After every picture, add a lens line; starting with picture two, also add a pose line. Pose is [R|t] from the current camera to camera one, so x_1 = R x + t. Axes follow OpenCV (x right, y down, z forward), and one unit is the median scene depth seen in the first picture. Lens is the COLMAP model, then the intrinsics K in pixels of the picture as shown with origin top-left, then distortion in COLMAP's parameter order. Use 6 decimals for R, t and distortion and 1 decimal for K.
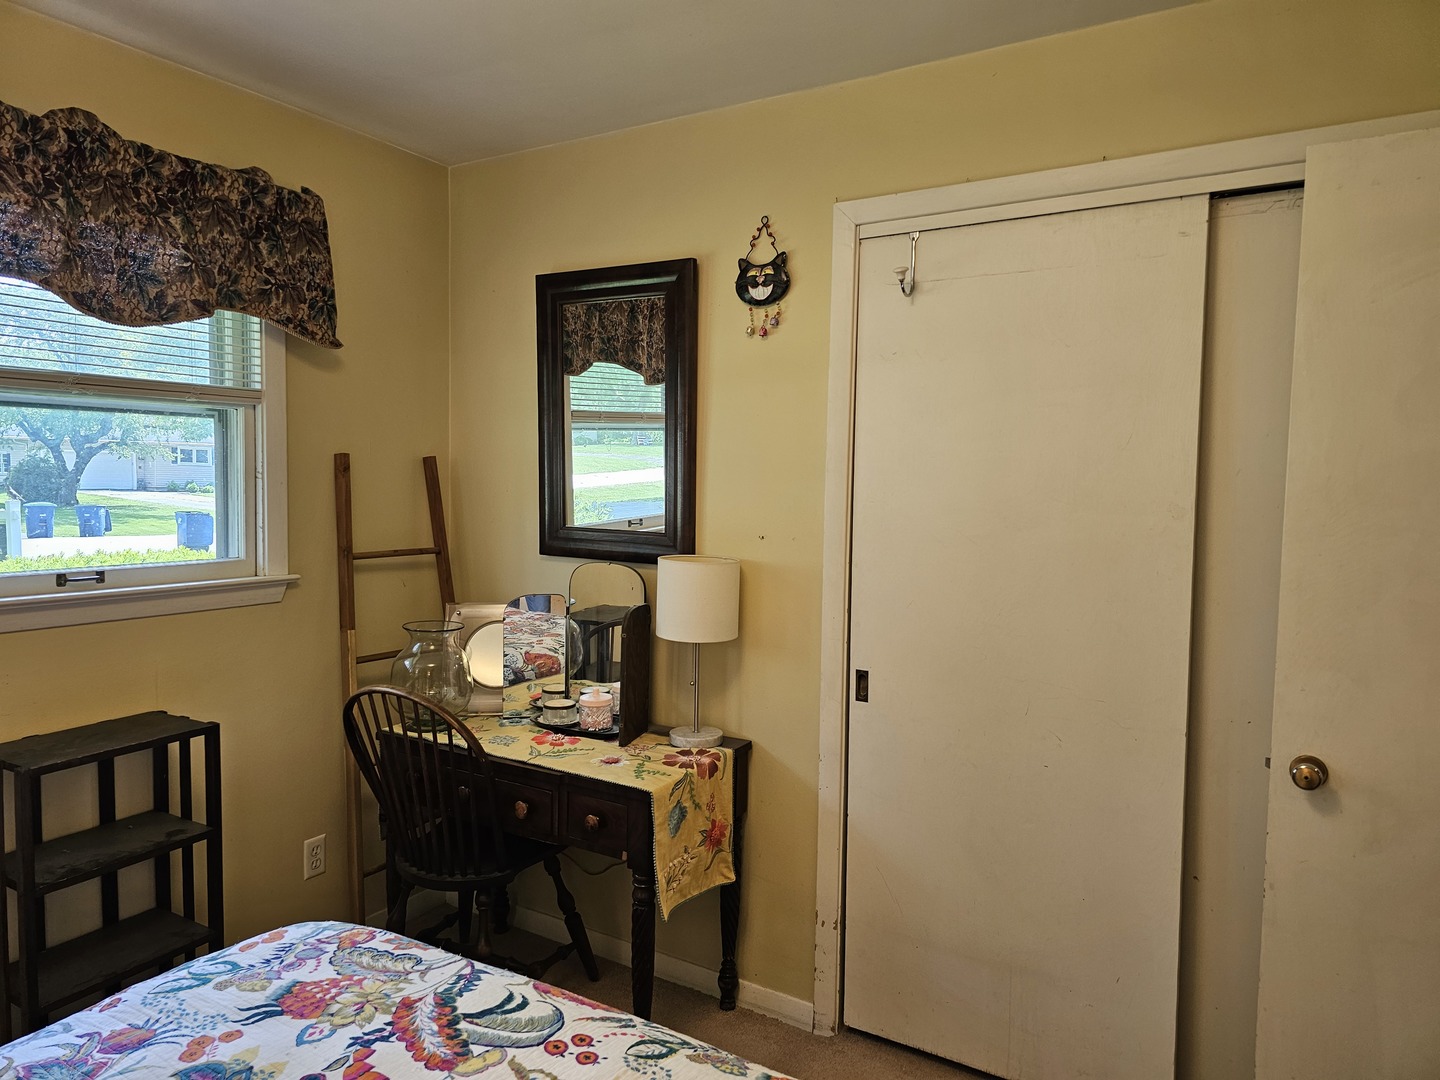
lens RADIAL K [[978.8, 0, 720.0], [0, 978.8, 540.0], [0, 0, 1]] dist [0.084330, -0.069542]
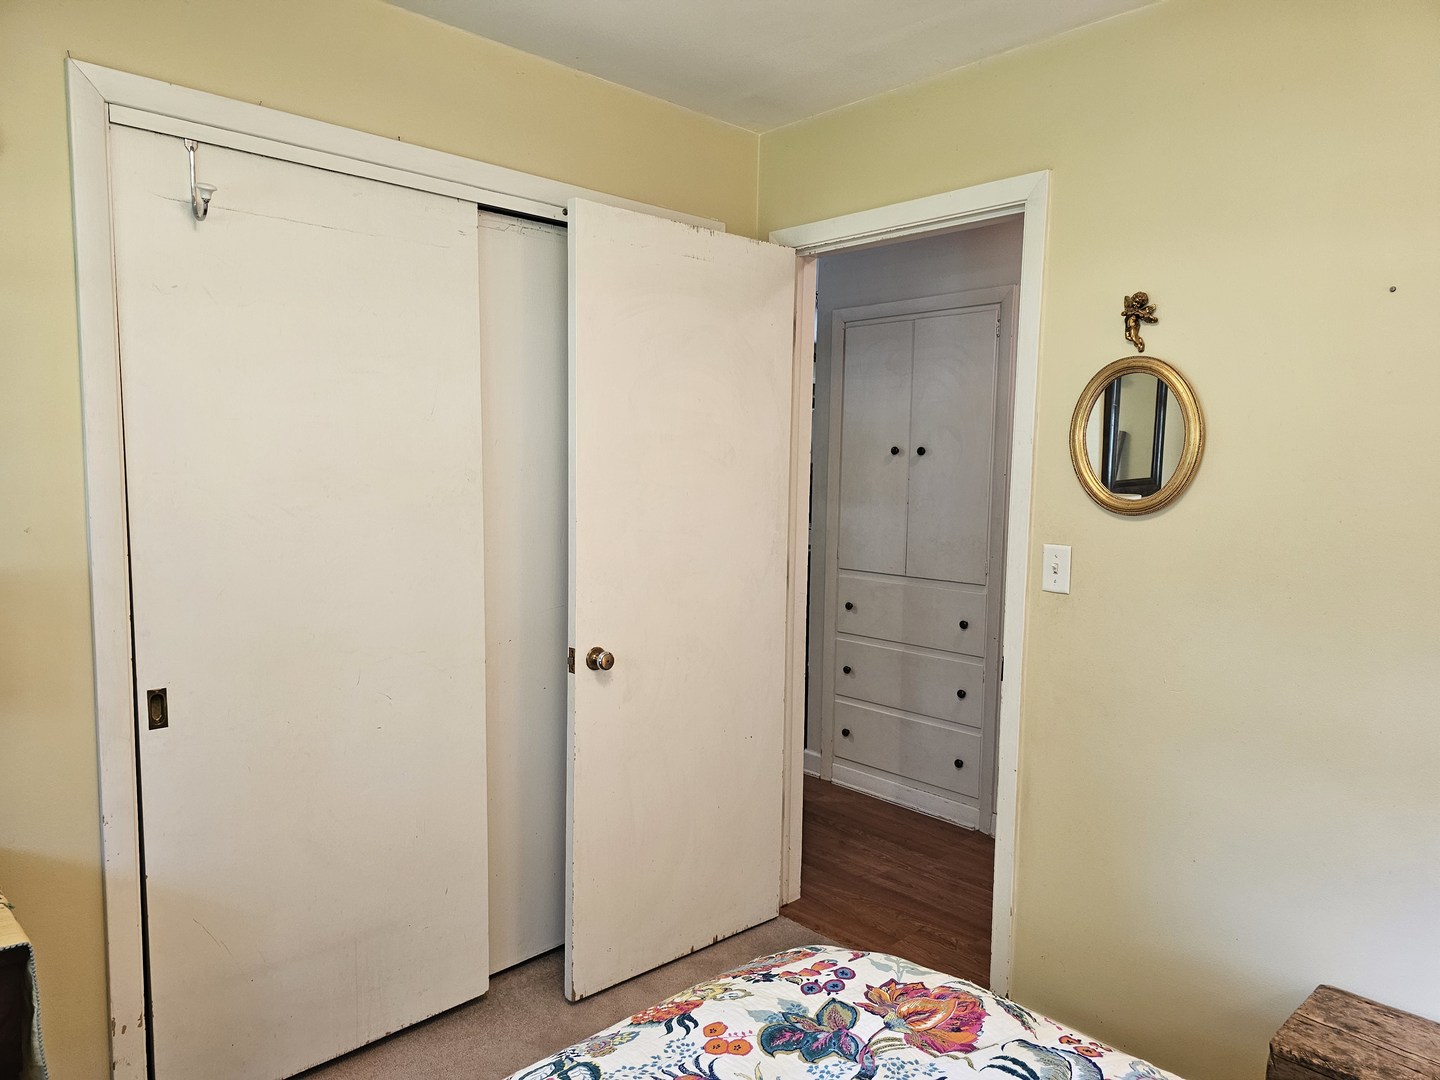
lens RADIAL K [[978.8, 0, 720.0], [0, 978.8, 540.0], [0, 0, 1]] dist [0.084330, -0.069542]
pose [[0.241409, -0.101622, 0.965088, -0.525152], [0.043520, 0.994635, 0.093847, -0.042464], [-0.969447, 0.019345, 0.244537, 0.383062]]
